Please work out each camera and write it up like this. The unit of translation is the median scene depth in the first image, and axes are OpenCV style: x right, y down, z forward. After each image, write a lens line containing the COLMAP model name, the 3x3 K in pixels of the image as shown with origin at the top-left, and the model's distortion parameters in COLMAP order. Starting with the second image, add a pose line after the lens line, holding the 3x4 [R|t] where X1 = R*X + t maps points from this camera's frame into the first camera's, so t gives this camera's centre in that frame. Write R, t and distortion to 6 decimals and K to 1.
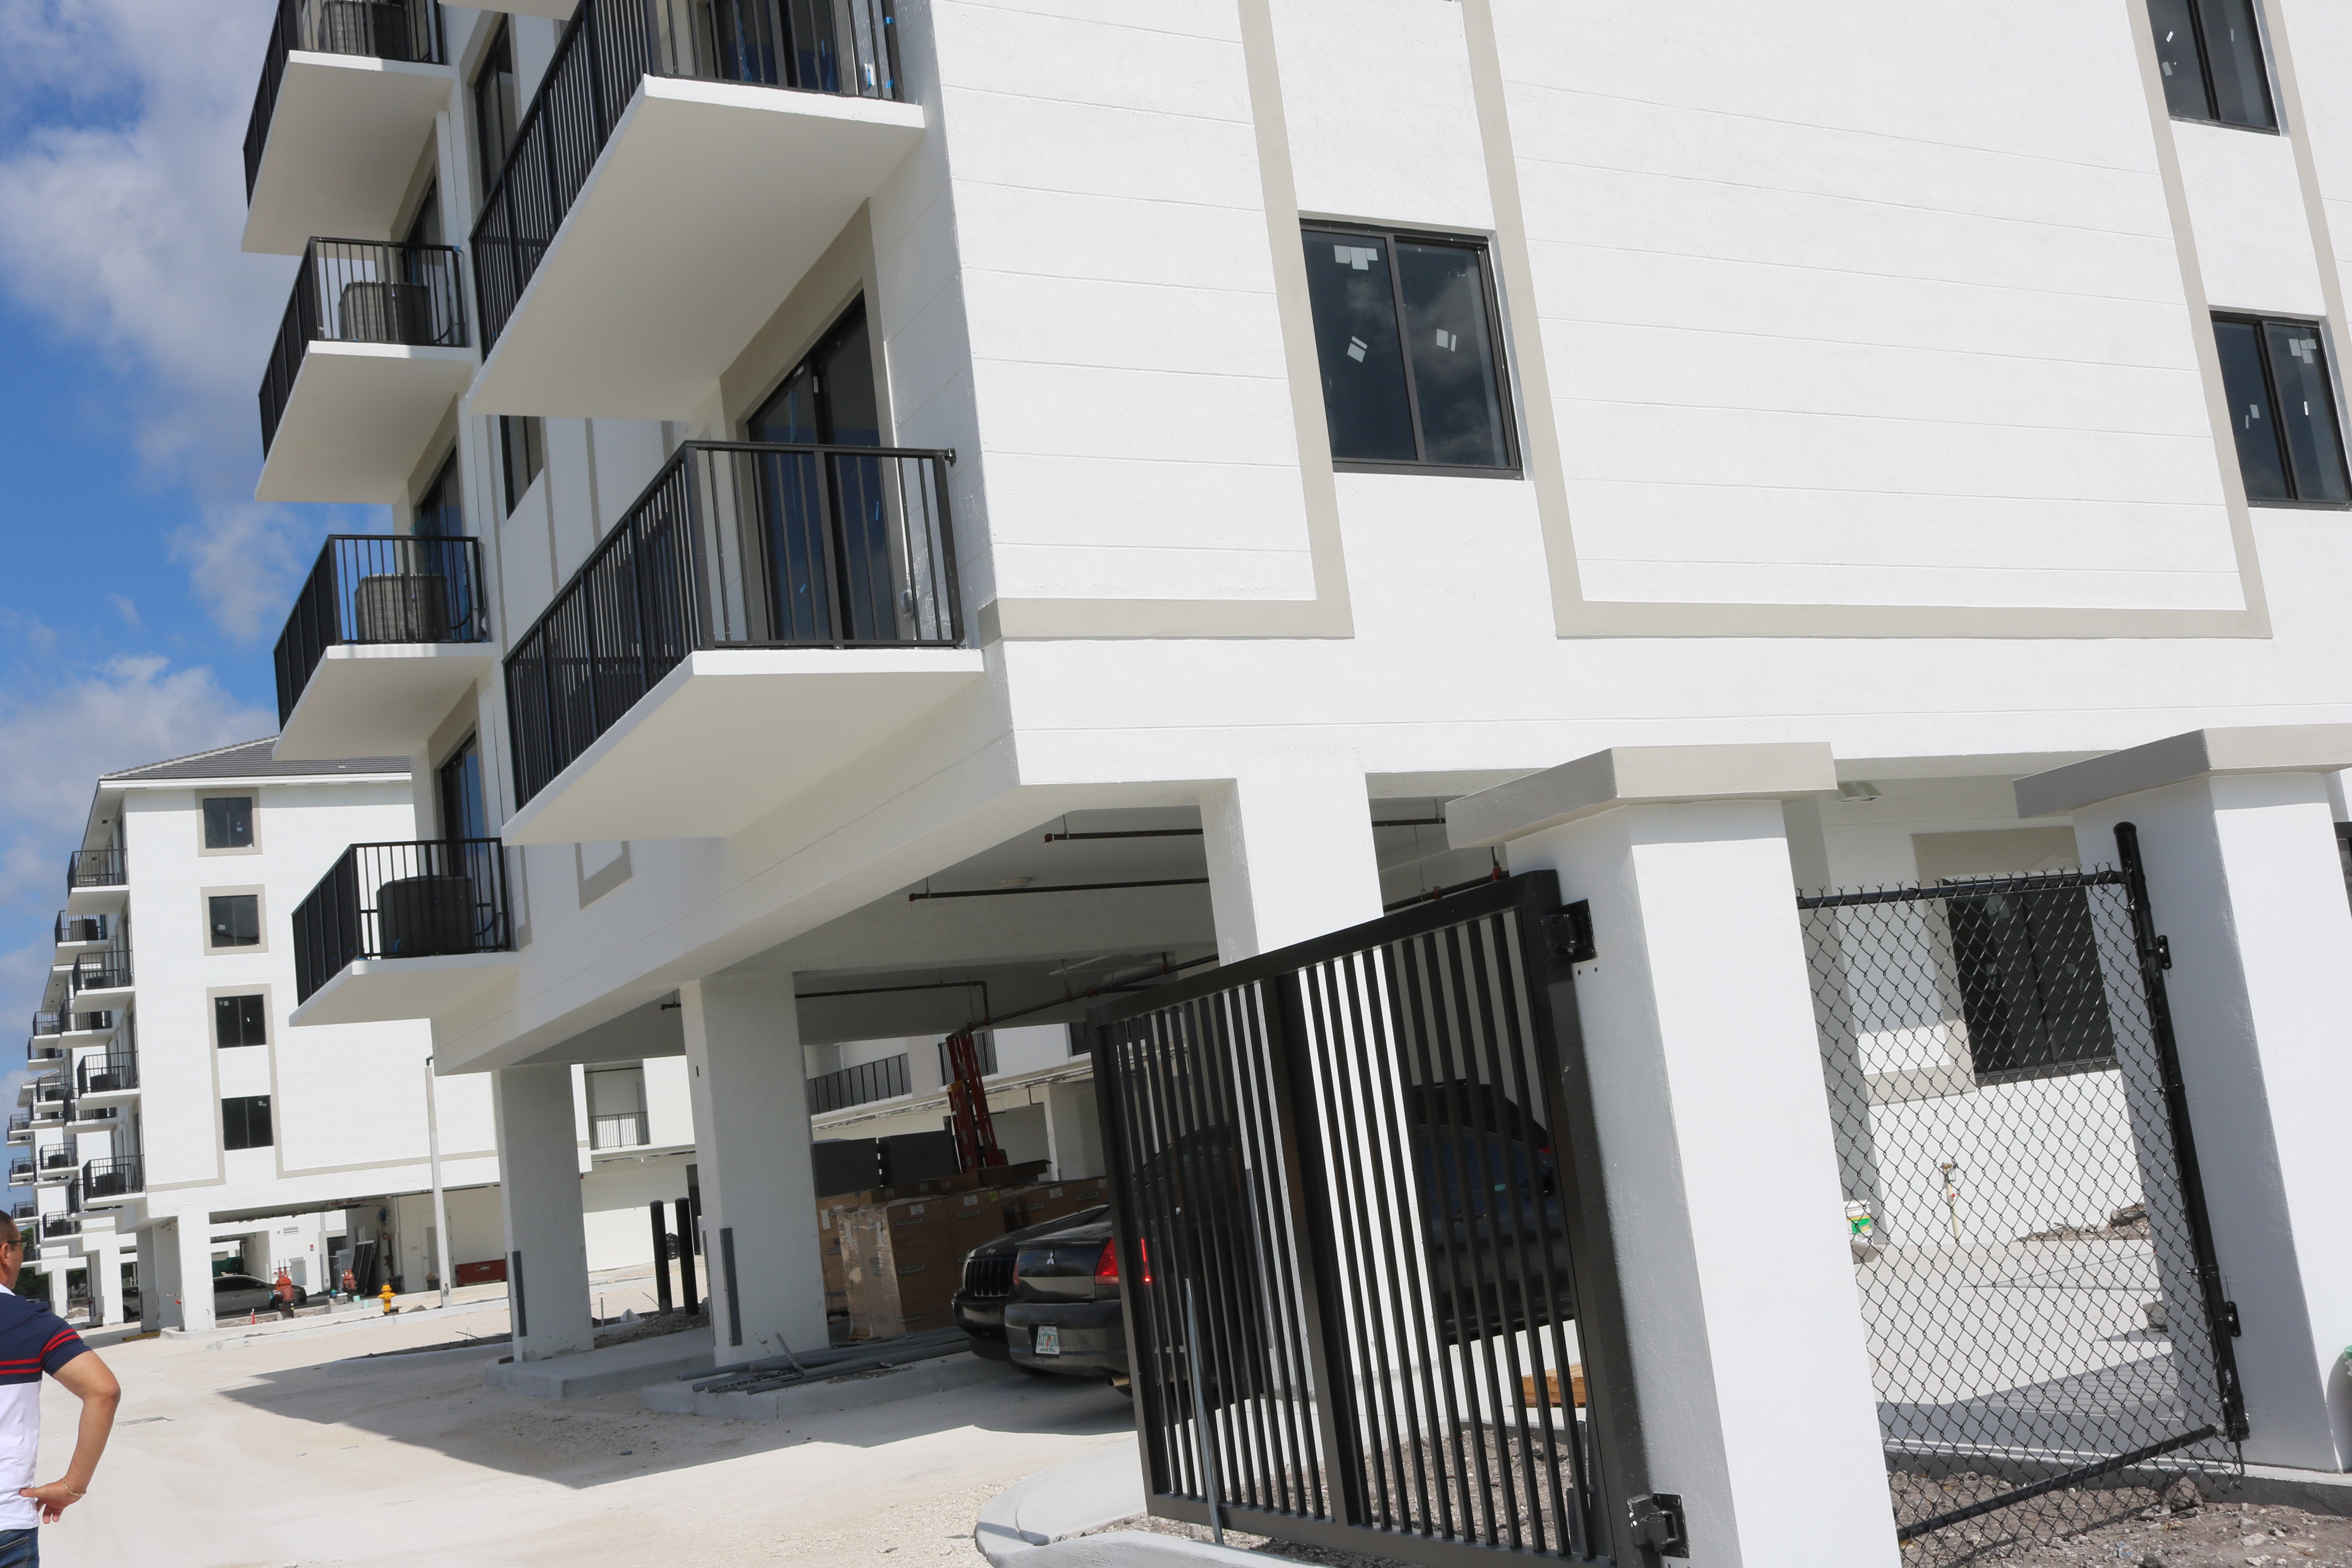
lens RADIAL K [[2254.0, 0, 1174.5], [0, 2254.0, 839.4], [0, 0, 1]] dist [-0.017918, -0.005176]
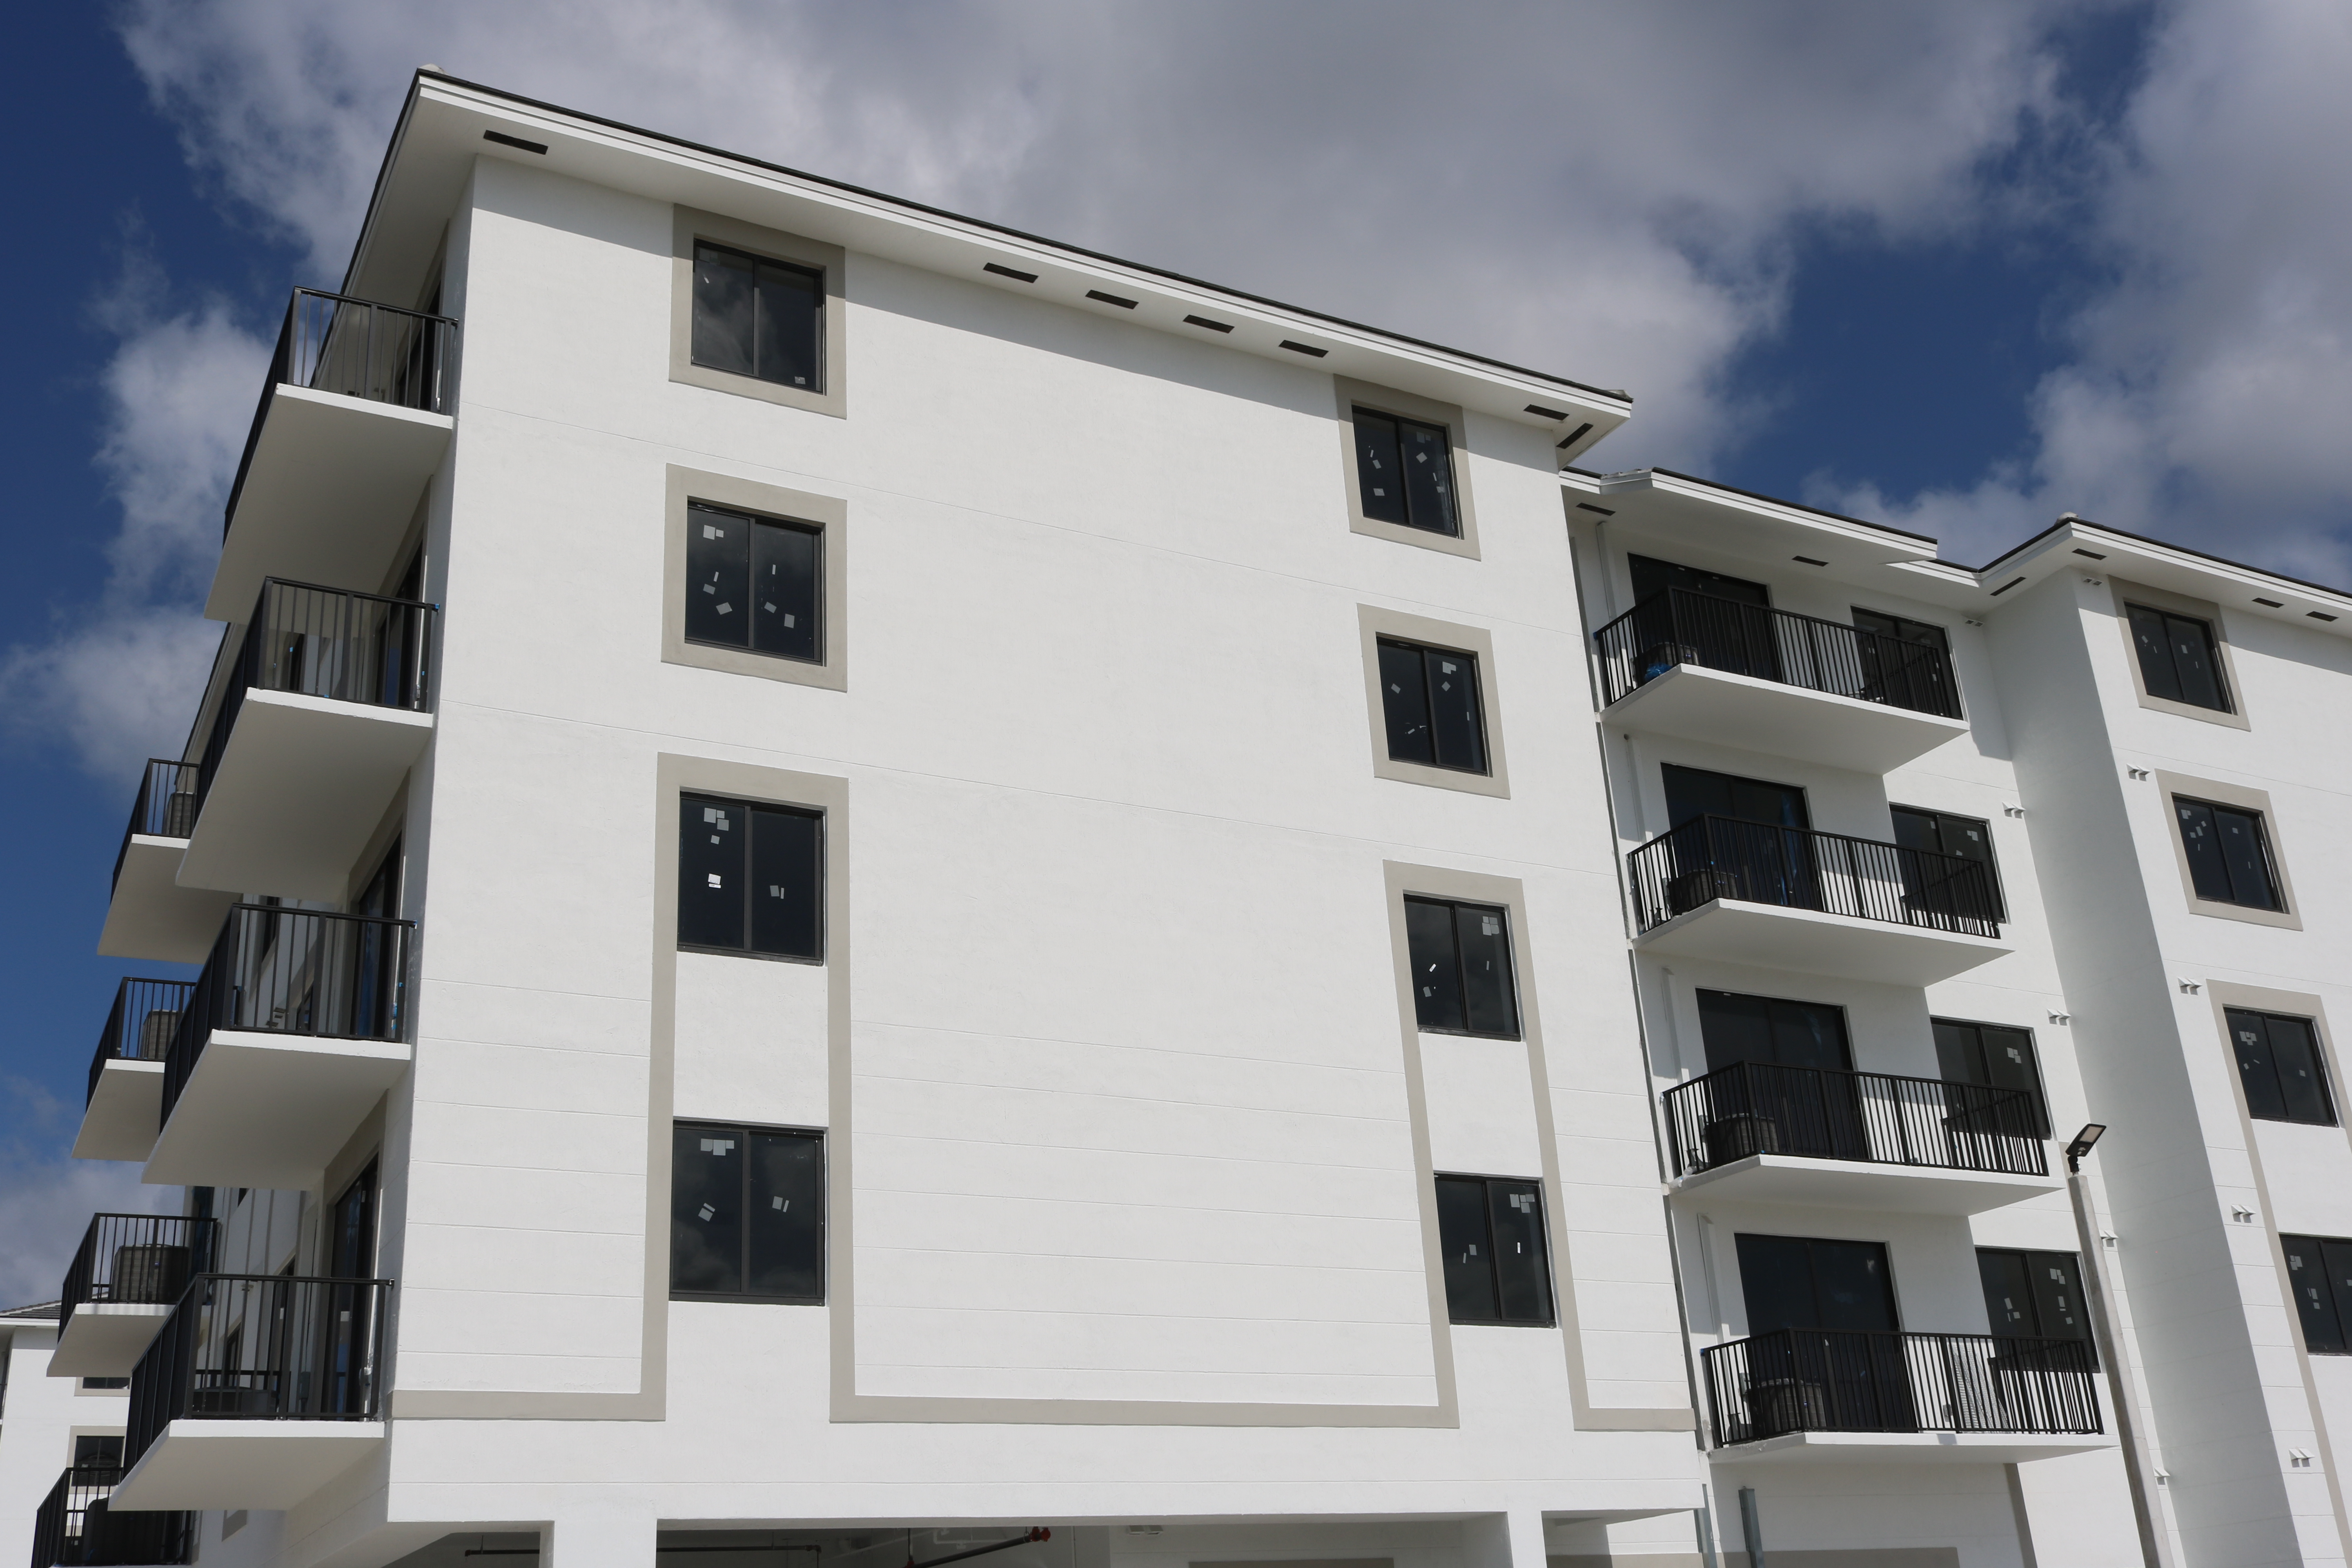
lens RADIAL K [[2260.5, 0, 1174.2], [0, 2260.5, 827.3], [0, 0, 1]] dist [-0.004435, -0.004064]
pose [[0.998076, 0.060969, -0.011269, 0.337942], [-0.061876, 0.967916, -0.243536, -0.105875], [-0.003941, 0.243765, 0.969826, -0.426253]]
